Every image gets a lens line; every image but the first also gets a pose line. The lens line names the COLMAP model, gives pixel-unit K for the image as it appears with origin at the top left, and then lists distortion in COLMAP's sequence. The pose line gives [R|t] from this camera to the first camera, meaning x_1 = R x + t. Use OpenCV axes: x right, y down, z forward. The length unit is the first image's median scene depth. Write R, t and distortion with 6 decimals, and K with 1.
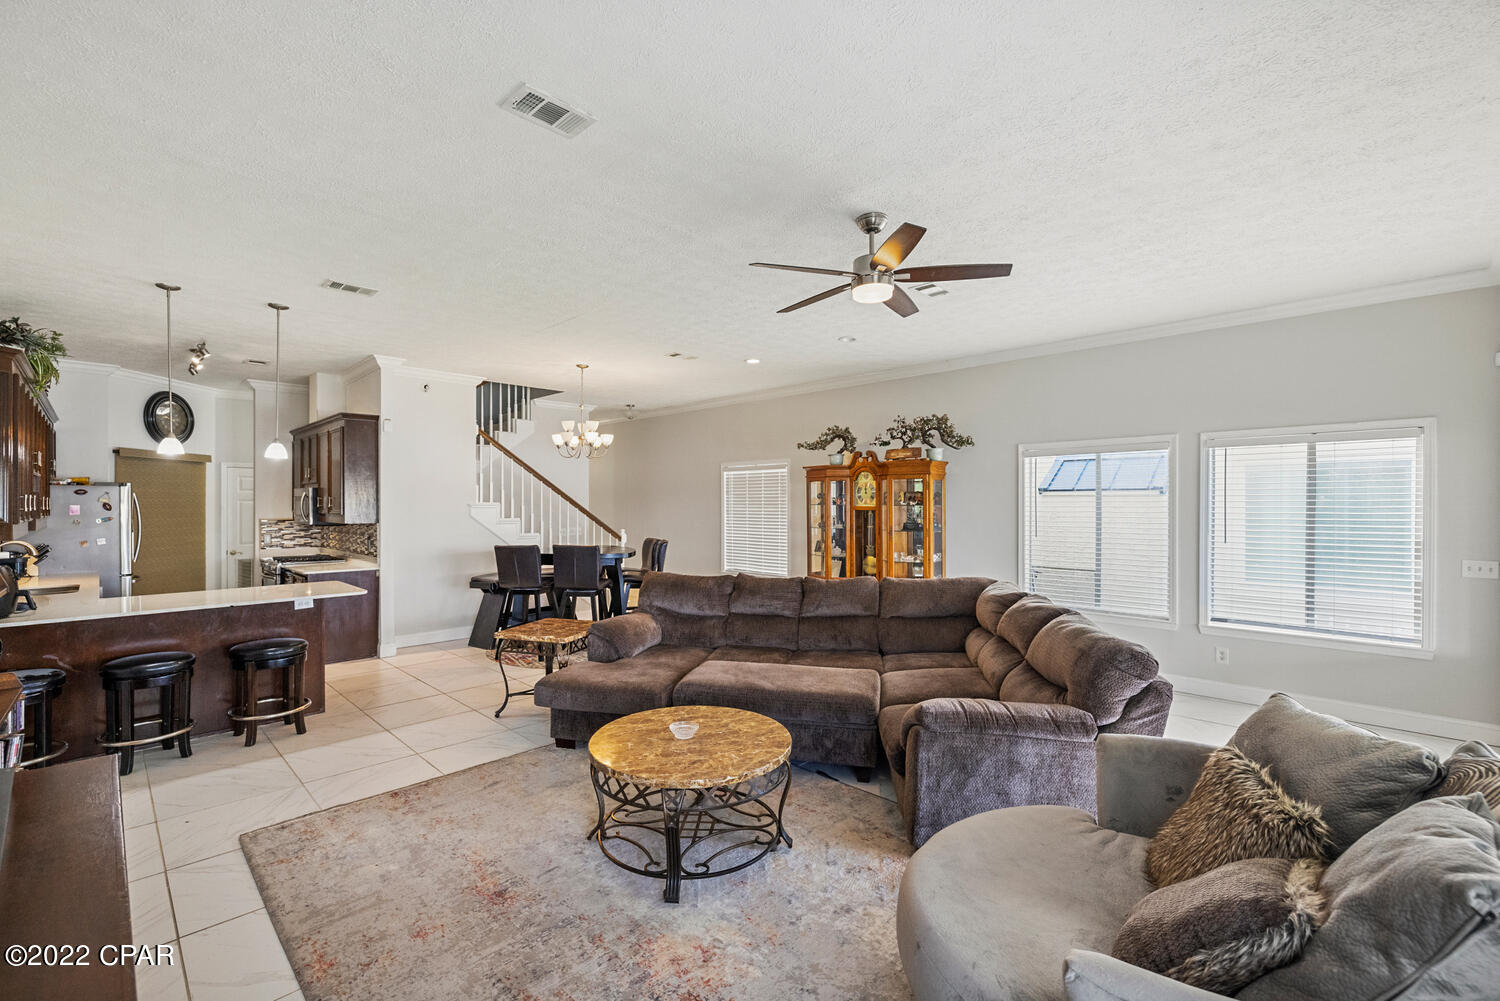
lens RADIAL K [[652.8, 0, 750.0], [0, 652.8, 500.5], [0, 0, 1]] dist [-0.000900, 0.000040]
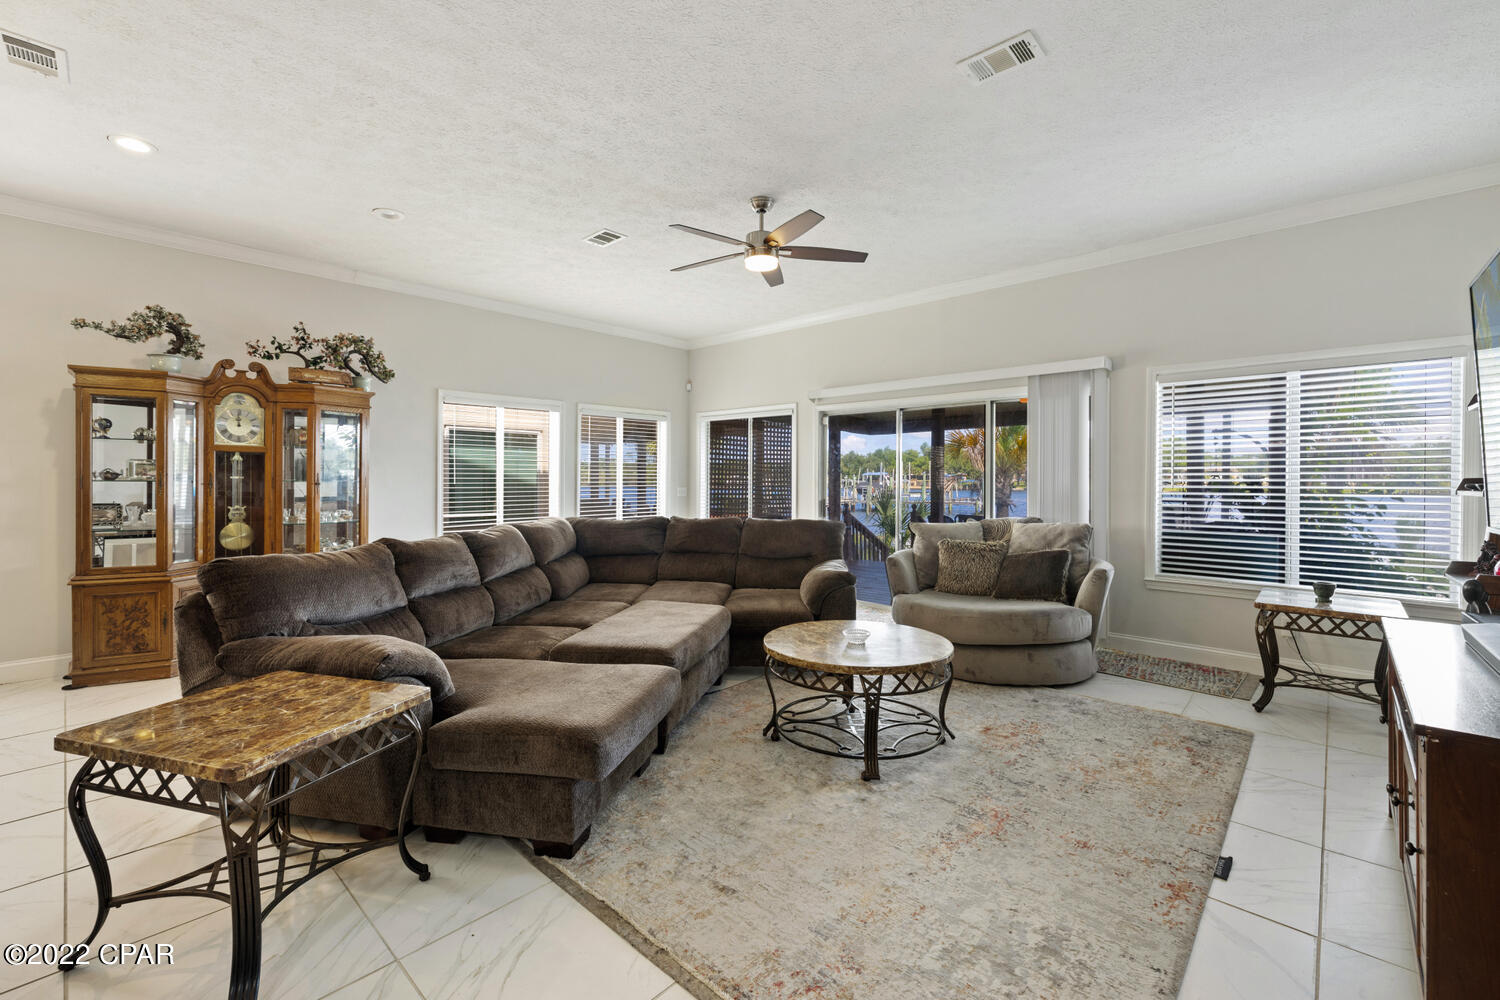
lens RADIAL K [[635.8, 0, 749.0], [0, 635.8, 485.0], [0, 0, 1]] dist [-0.000713, 0.000055]
pose [[-0.037608, -0.006647, 0.999270, -0.477447], [-0.009590, 0.999934, 0.006291, 0.039483], [-0.999247, -0.009346, -0.037669, 0.513950]]
